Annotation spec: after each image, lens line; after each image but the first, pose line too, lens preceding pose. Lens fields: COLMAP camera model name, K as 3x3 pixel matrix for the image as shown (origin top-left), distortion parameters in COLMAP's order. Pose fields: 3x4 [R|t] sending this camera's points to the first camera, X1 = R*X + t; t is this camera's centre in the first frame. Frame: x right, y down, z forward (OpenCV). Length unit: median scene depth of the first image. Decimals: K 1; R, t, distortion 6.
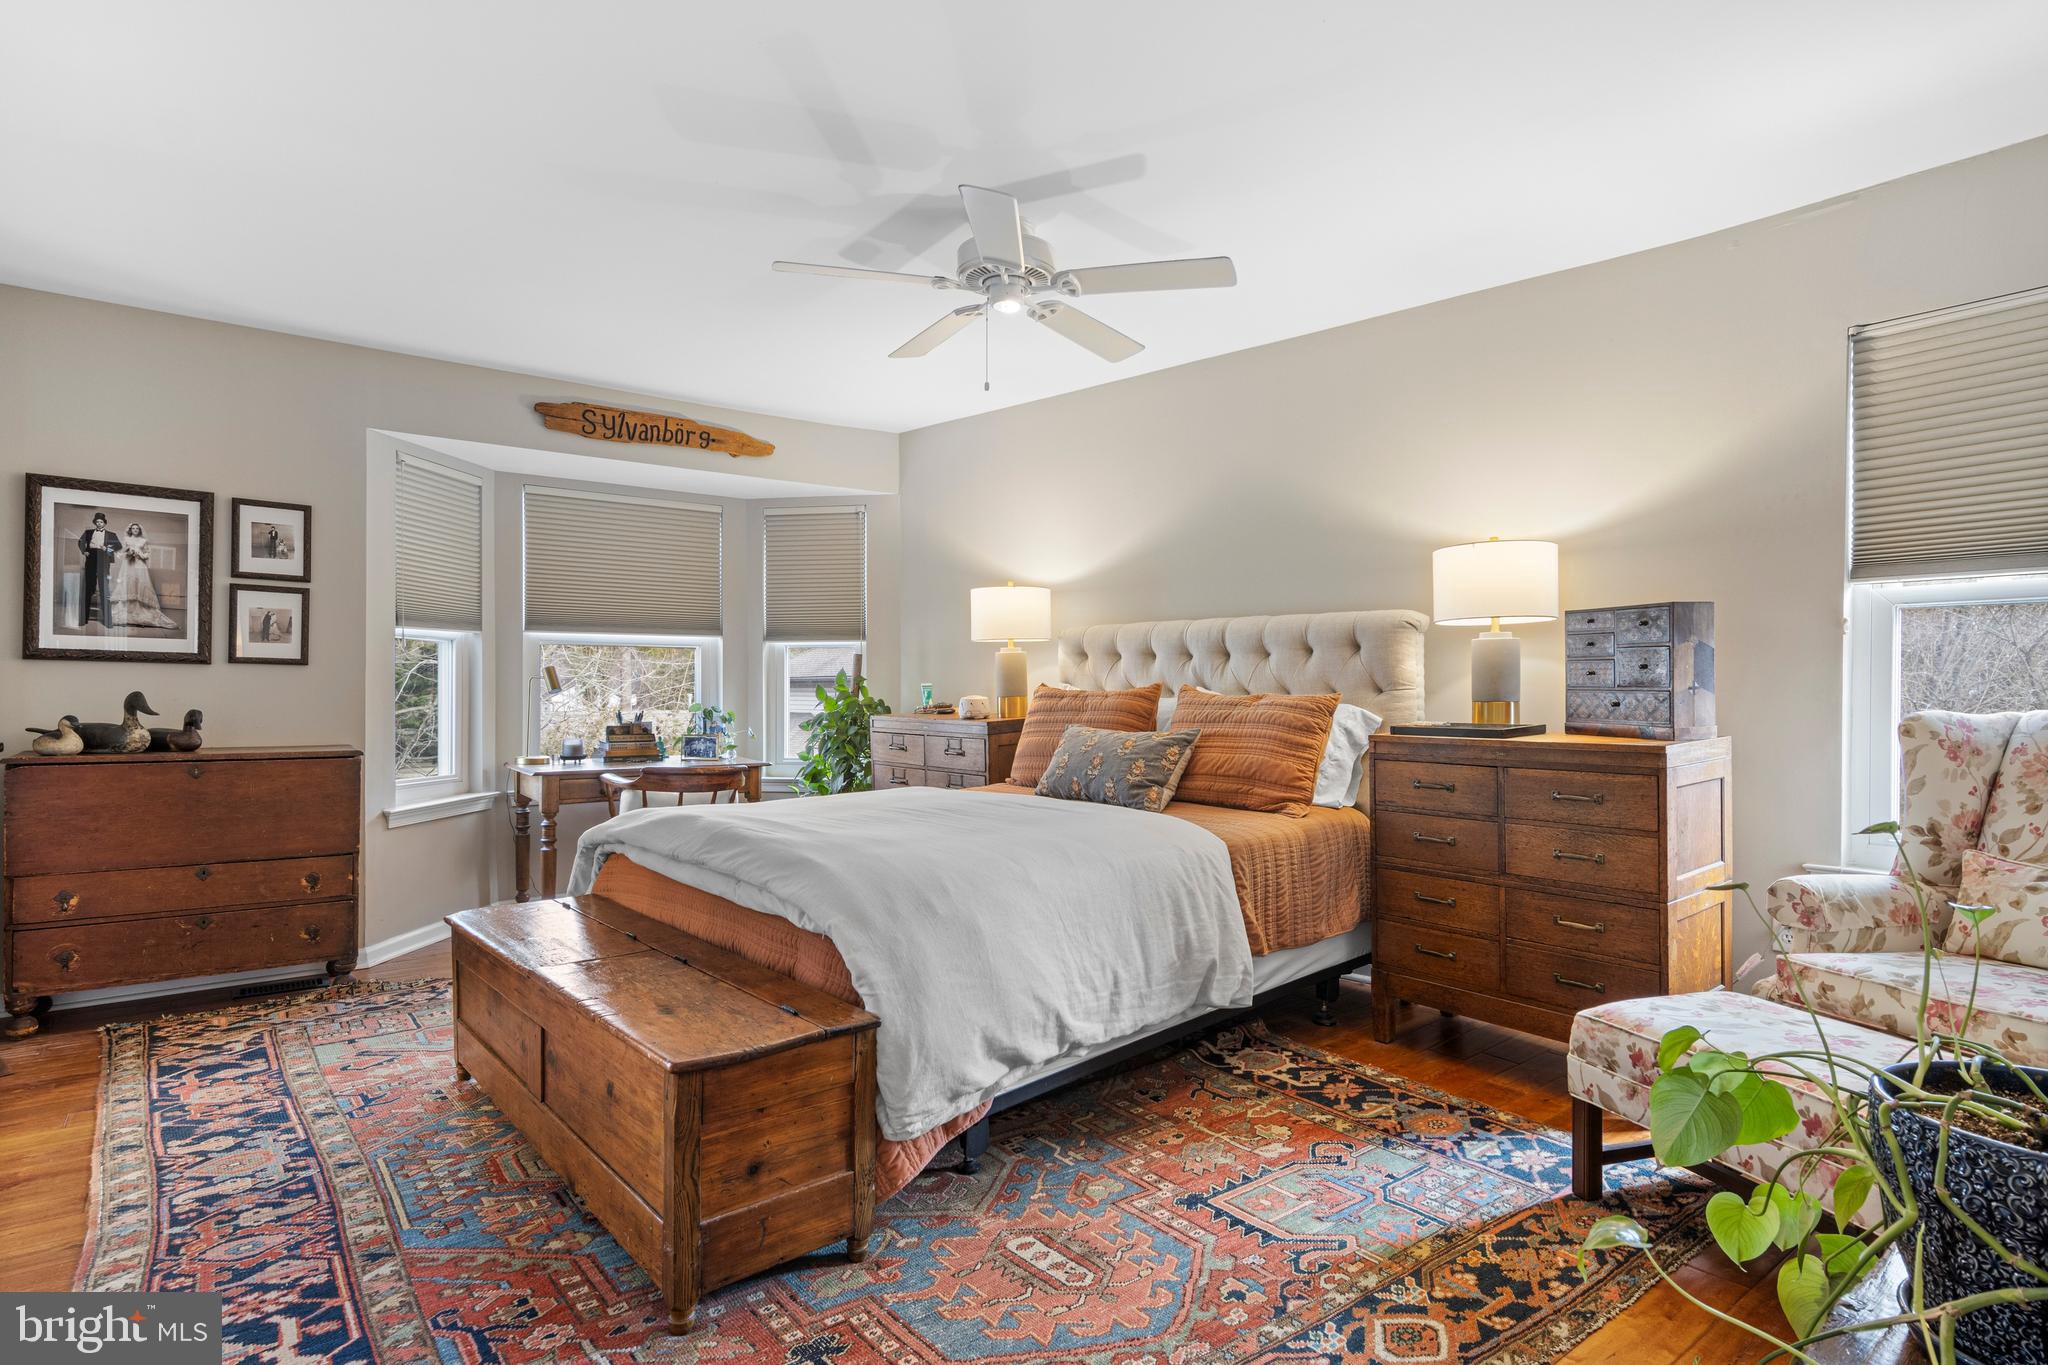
lens RADIAL K [[1049.1, 0, 1021.5], [0, 1049.1, 692.6], [0, 0, 1]] dist [0.002025, -0.000679]
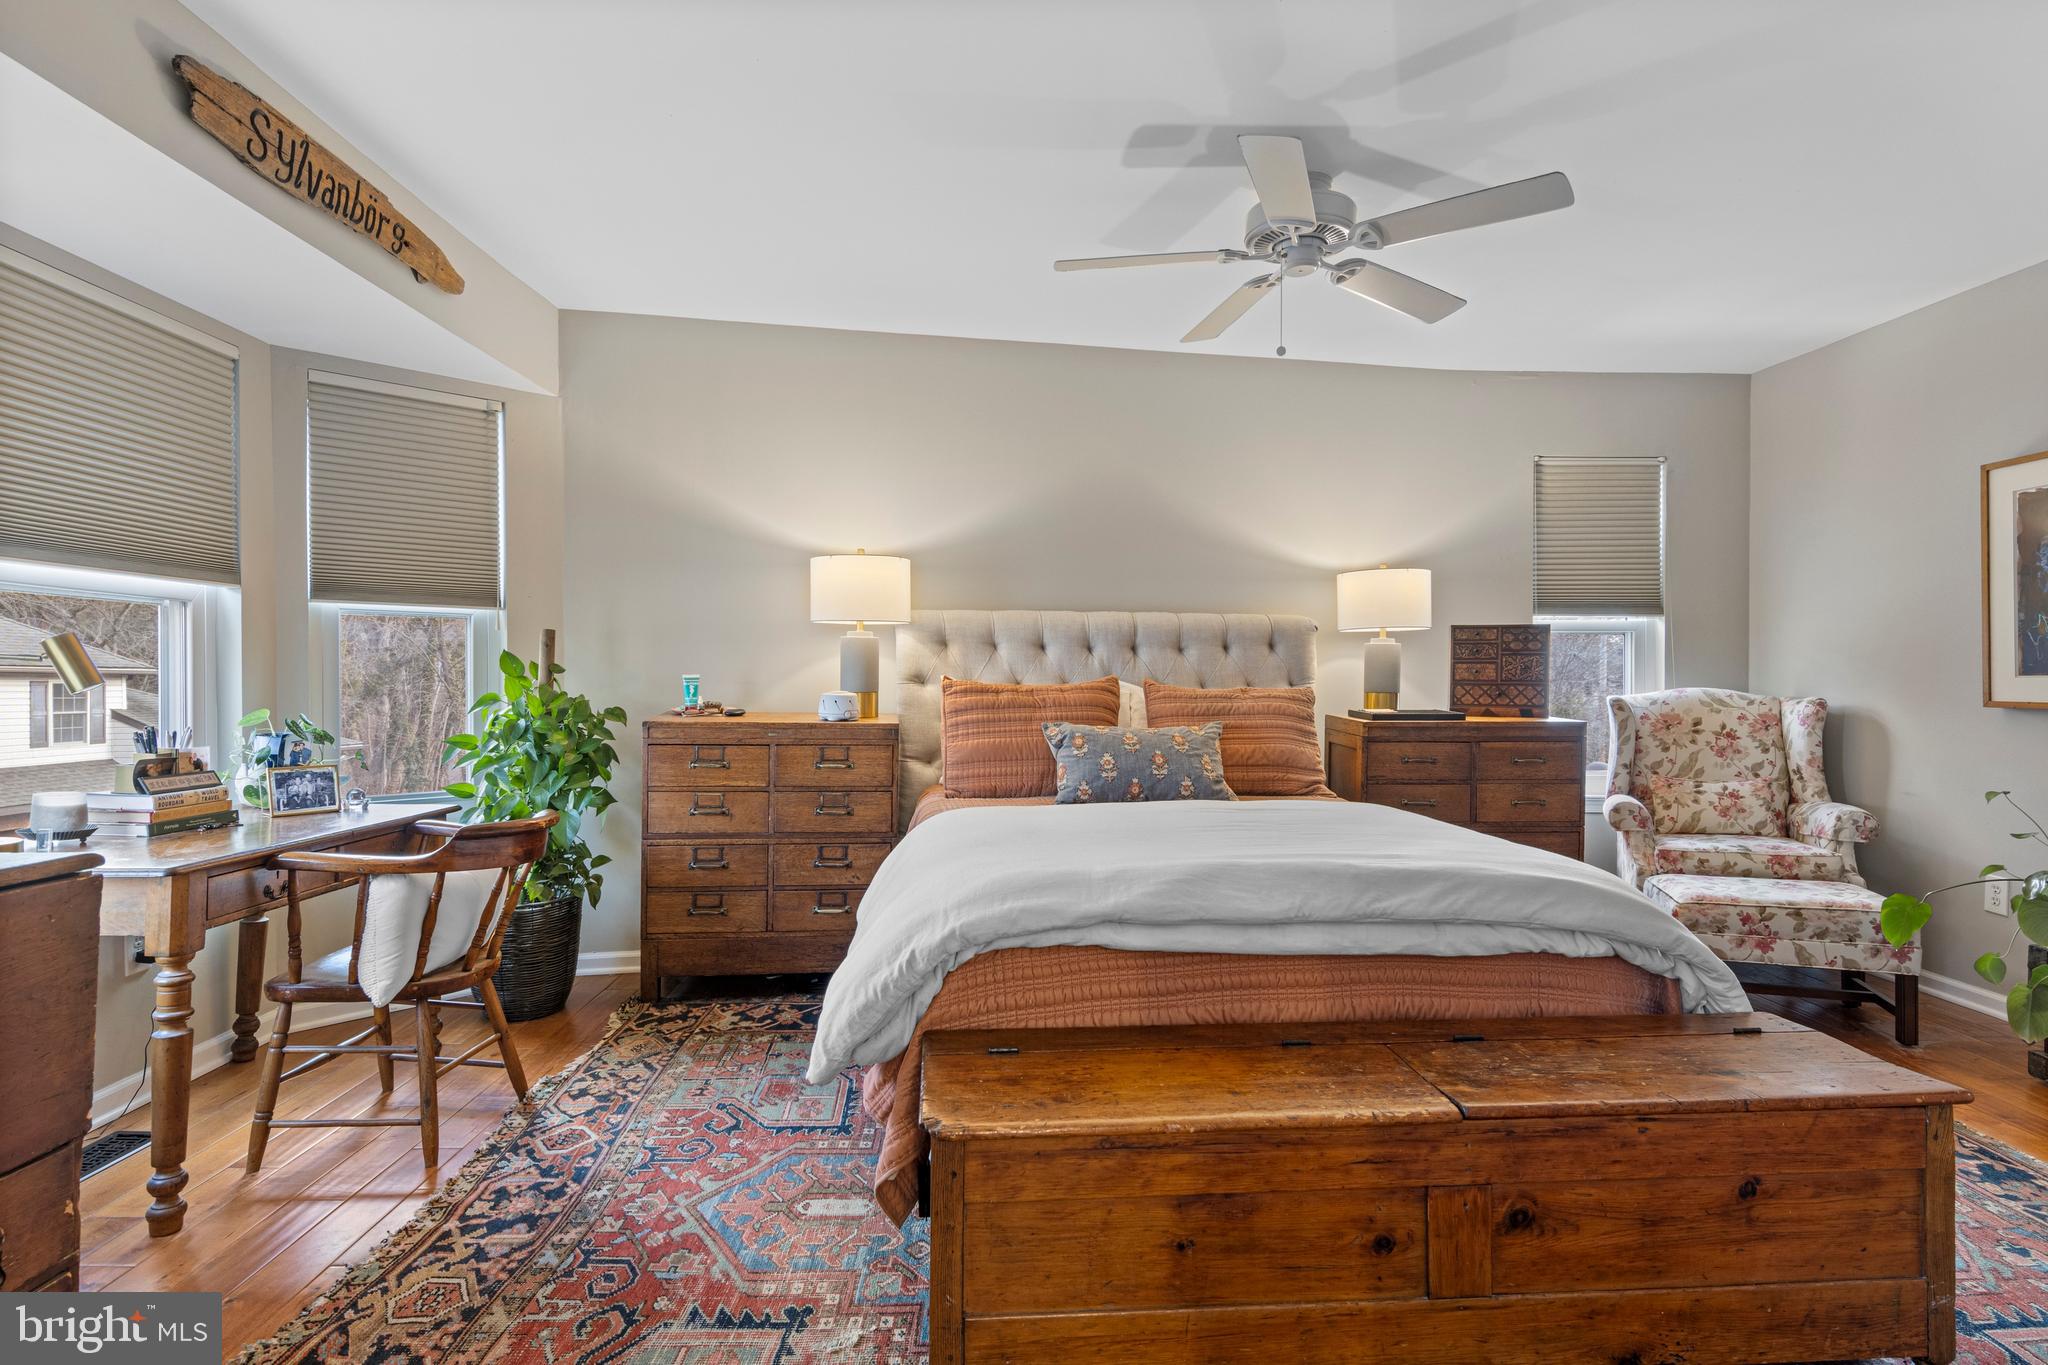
lens RADIAL K [[1049.1, 0, 1022.2], [0, 1049.1, 690.1], [0, 0, 1]] dist [0.012613, -0.002864]
pose [[0.594264, -0.008308, 0.804227, -0.839504], [0.001093, 0.999954, 0.009523, -0.007007], [-0.804269, -0.004780, 0.594246, 0.592701]]
